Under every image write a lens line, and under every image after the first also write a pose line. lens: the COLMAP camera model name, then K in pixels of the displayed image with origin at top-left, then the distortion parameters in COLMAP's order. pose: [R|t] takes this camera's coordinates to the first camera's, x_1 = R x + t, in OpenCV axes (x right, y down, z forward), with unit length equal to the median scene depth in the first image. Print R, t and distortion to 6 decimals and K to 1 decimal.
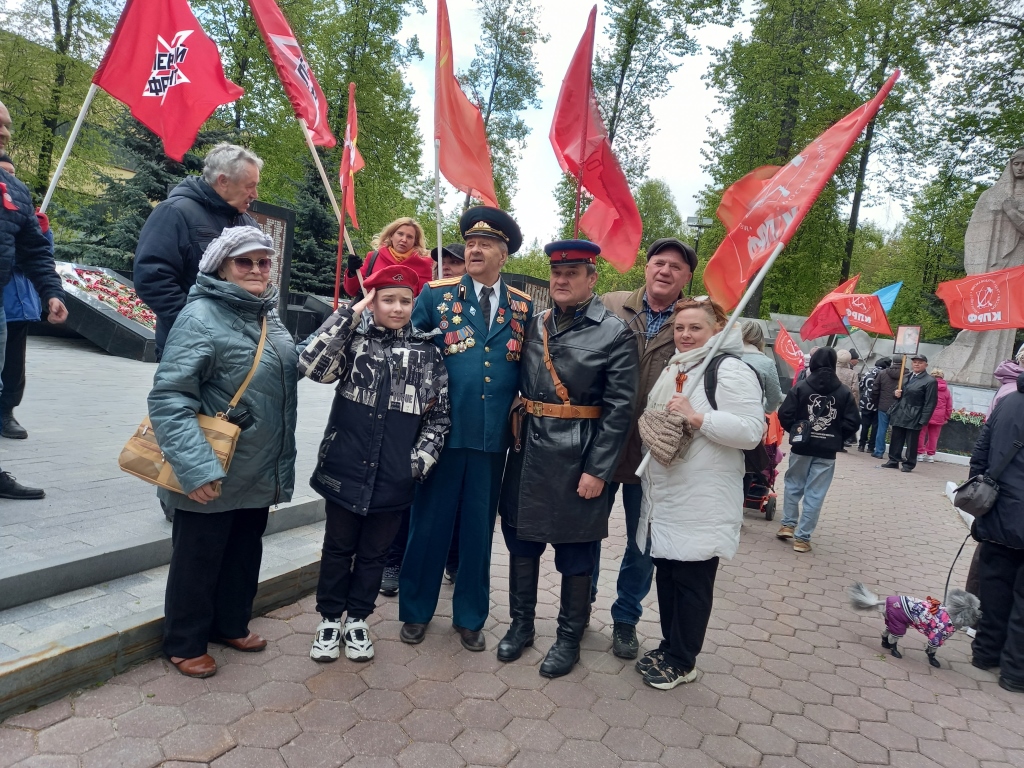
lens RADIAL K [[754.2, 0, 512.0], [0, 754.2, 384.0], [0, 0, 1]] dist [0.082501, -0.049835]
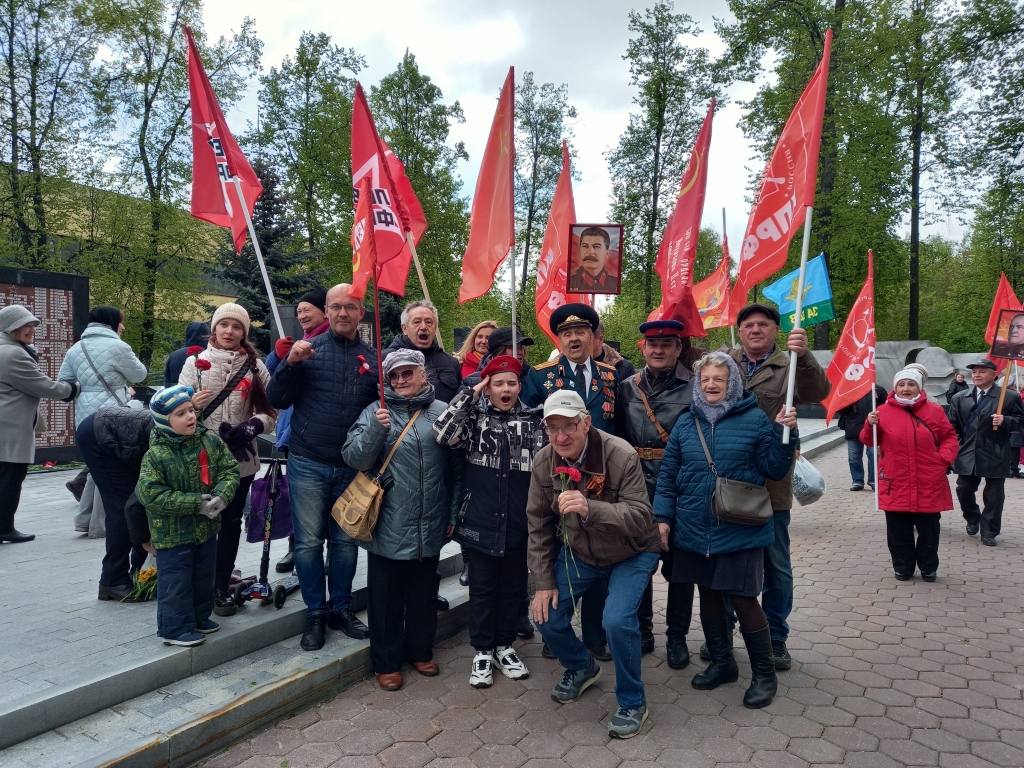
lens RADIAL K [[754.2, 0, 512.0], [0, 754.2, 384.0], [0, 0, 1]] dist [0.082501, -0.049835]
pose [[0.987507, -0.129496, -0.089776, -0.029196], [0.121052, 0.988197, -0.093881, 0.010290], [0.100874, 0.081840, 0.991527, -0.262141]]
